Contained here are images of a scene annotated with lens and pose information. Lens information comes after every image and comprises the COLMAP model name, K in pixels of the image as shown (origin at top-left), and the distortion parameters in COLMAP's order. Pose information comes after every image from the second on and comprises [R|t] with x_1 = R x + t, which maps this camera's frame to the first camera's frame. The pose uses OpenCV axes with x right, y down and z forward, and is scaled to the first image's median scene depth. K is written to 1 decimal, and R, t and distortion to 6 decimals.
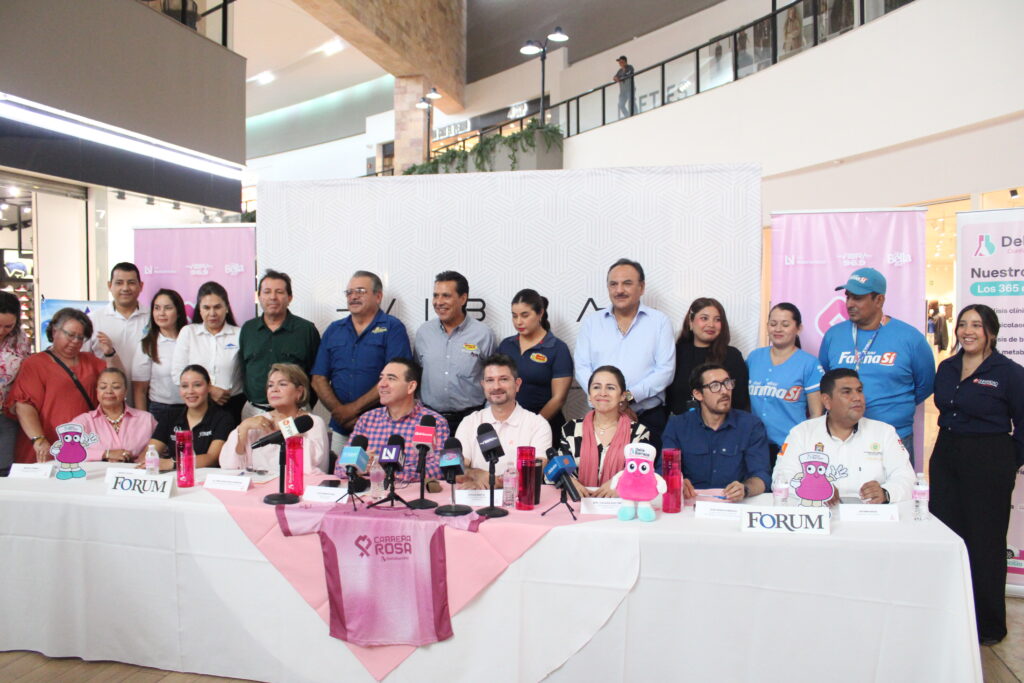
lens RADIAL K [[838.5, 0, 505.7], [0, 838.5, 338.7], [0, 0, 1]] dist [-0.150870, 0.110160]
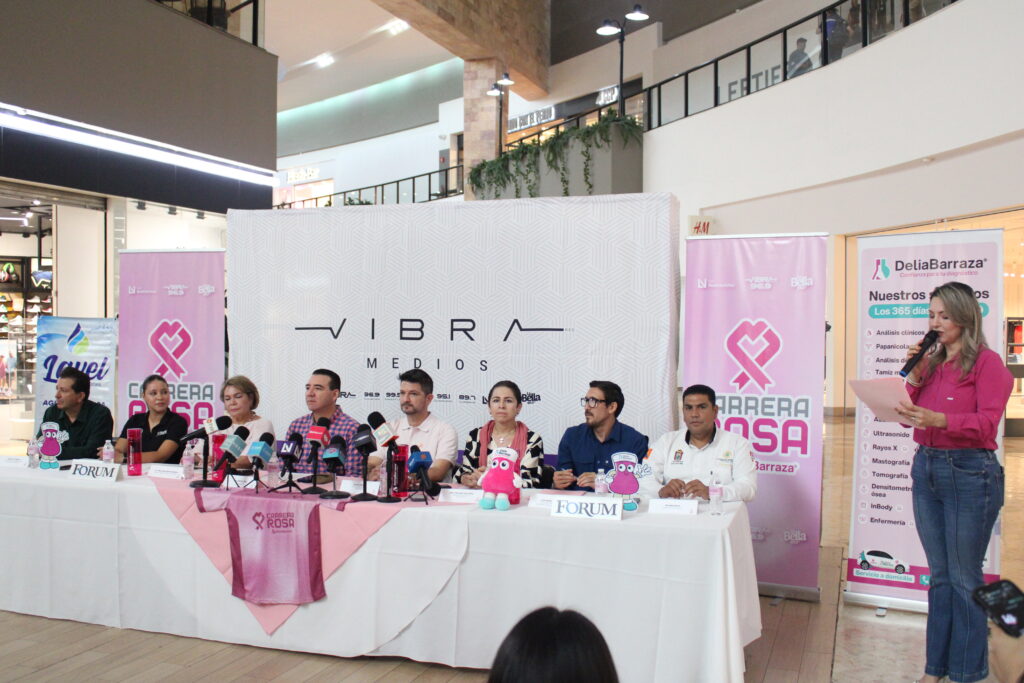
lens RADIAL K [[1009.9, 0, 505.3], [0, 1009.9, 332.7], [0, 0, 1]] dist [-0.095932, 0.000000]
pose [[0.992842, 0.007214, -0.119213, 0.255008], [-0.010483, 0.999585, -0.026819, 0.004474], [0.118970, 0.027877, 0.992506, -0.306617]]
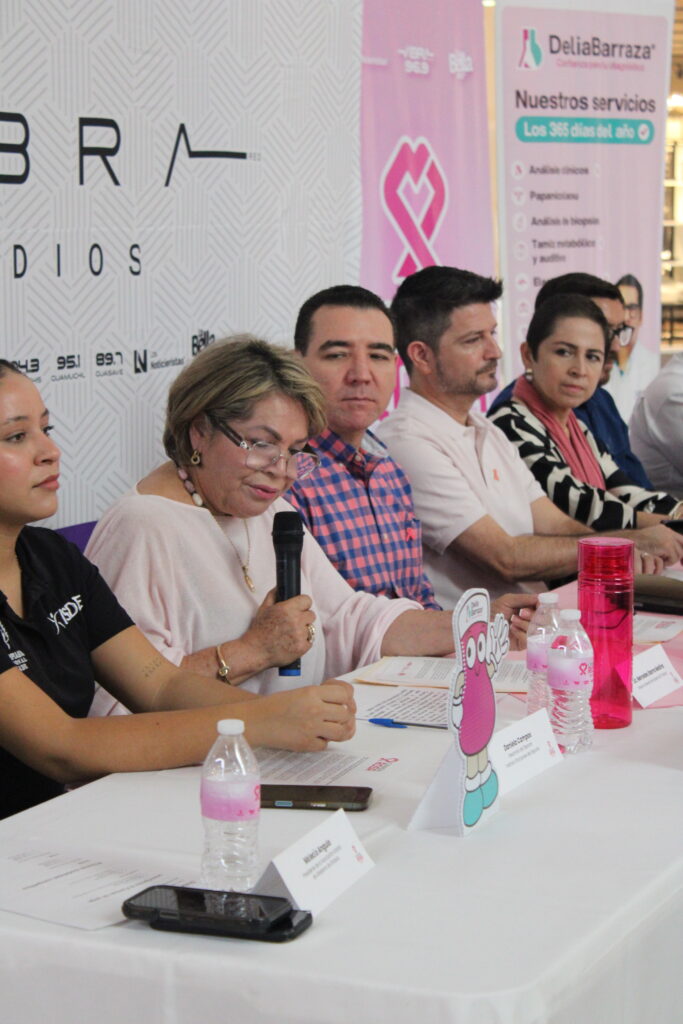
lens RADIAL K [[2421.7, 0, 358.8], [0, 2421.7, 518.2], [0, 0, 1]] dist [0.080267, 0.000000]
pose [[0.212493, -0.125412, 0.969081, -1.014675], [0.021809, 0.992091, 0.123608, -0.005500], [-0.976919, -0.005131, 0.213547, 0.719243]]
